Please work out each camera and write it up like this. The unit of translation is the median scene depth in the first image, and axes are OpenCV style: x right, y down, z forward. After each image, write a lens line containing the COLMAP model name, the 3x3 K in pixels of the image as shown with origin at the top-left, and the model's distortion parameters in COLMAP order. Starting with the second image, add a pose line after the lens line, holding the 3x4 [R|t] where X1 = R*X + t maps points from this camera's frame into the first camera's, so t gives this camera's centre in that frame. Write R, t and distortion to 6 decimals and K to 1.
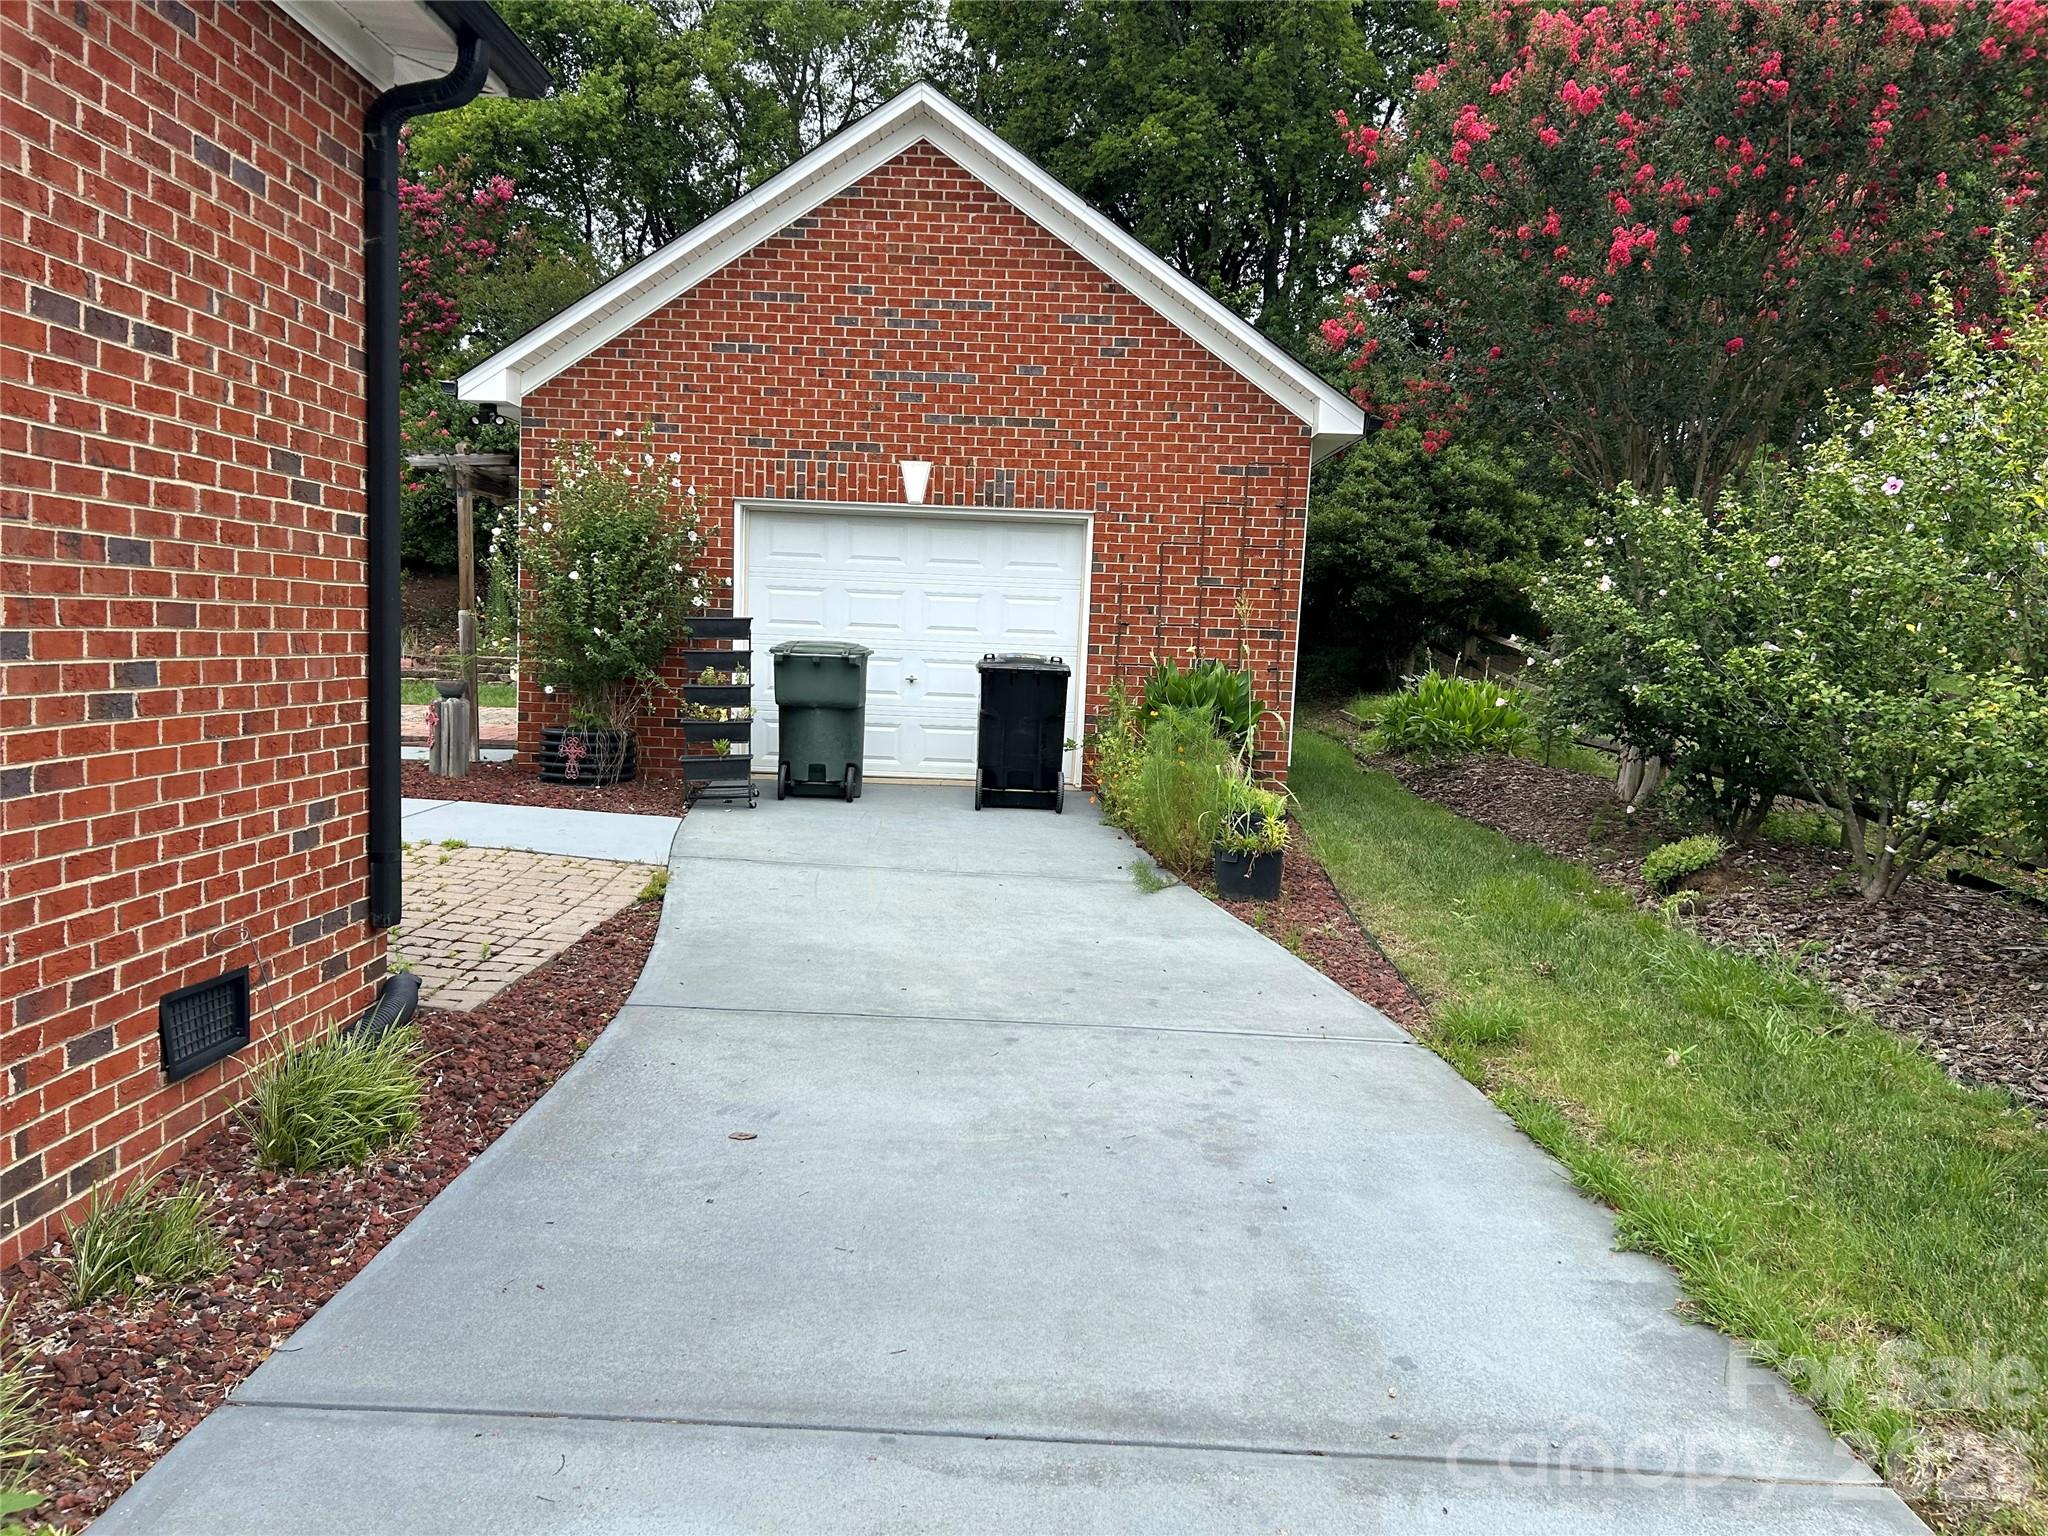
lens RADIAL K [[1571.2, 0, 1026.4], [0, 1571.2, 768.4], [0, 0, 1]] dist [0.049753, -0.061001]
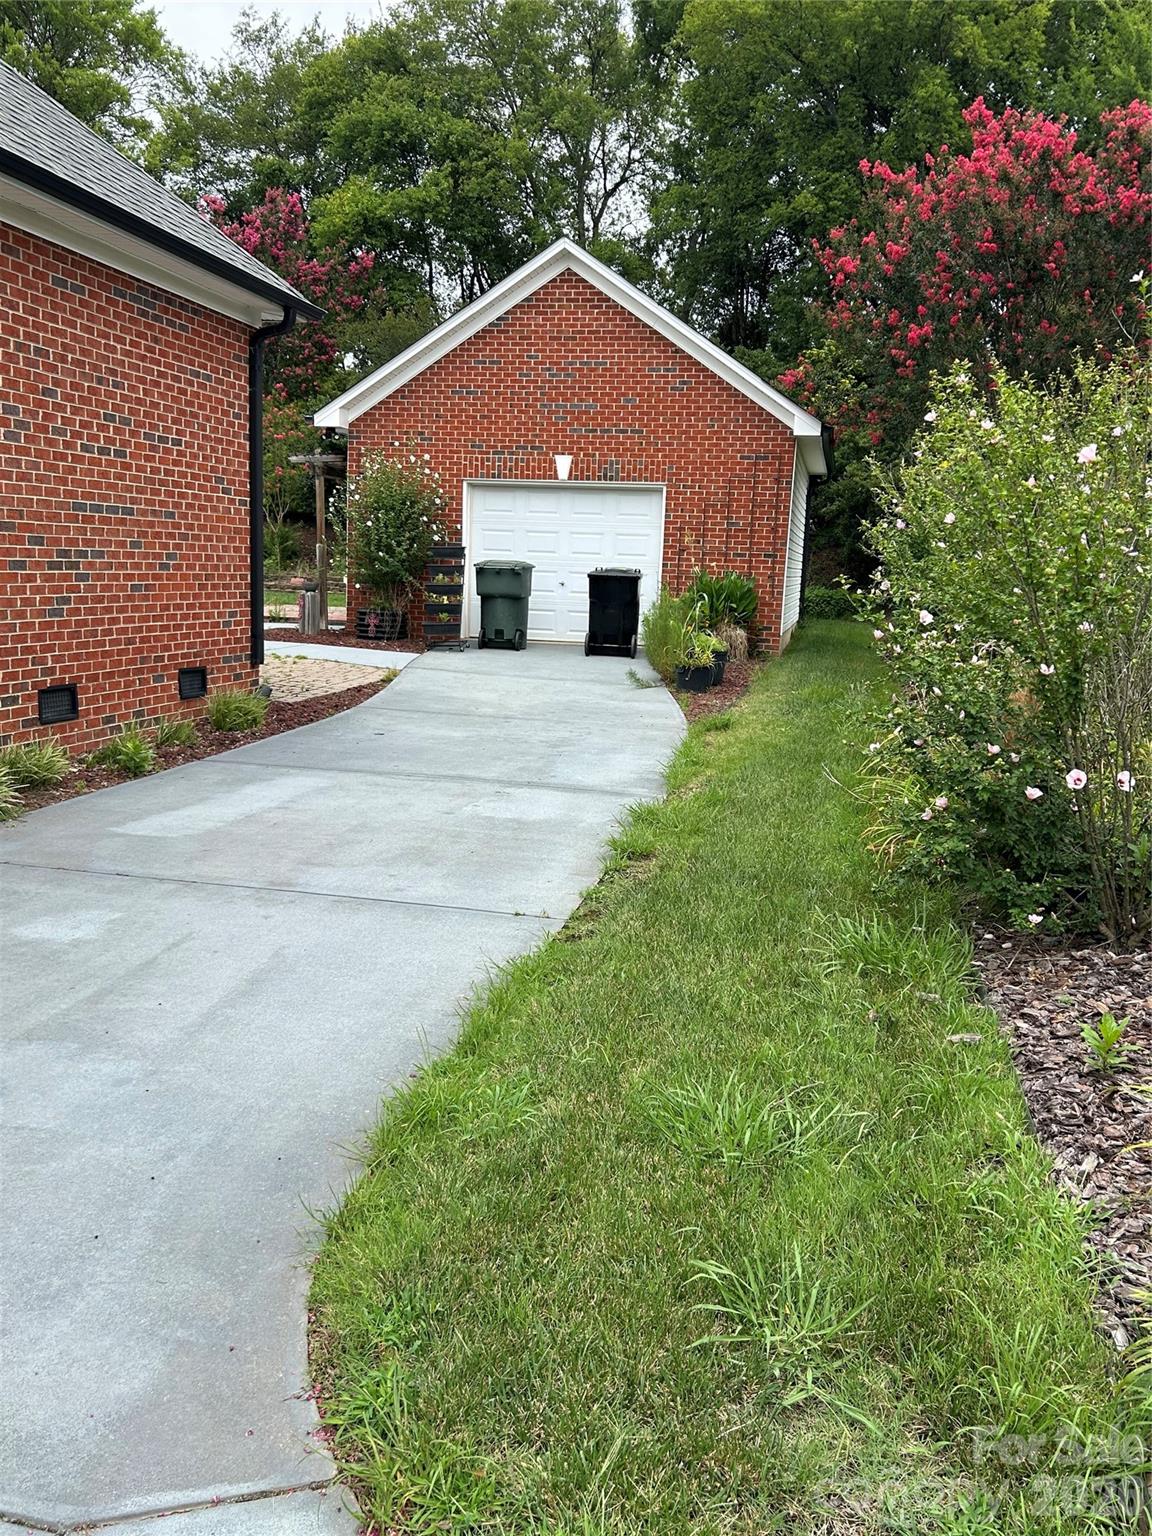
lens RADIAL K [[1395.0, 0, 572.9], [0, 1395.0, 768.6], [0, 0, 1]] dist [0.062210, -0.029156]
pose [[0.979443, 0.028159, -0.199748, 0.261844], [-0.017812, 0.998414, 0.053411, 0.067613], [0.200935, -0.048755, 0.978390, -0.530045]]
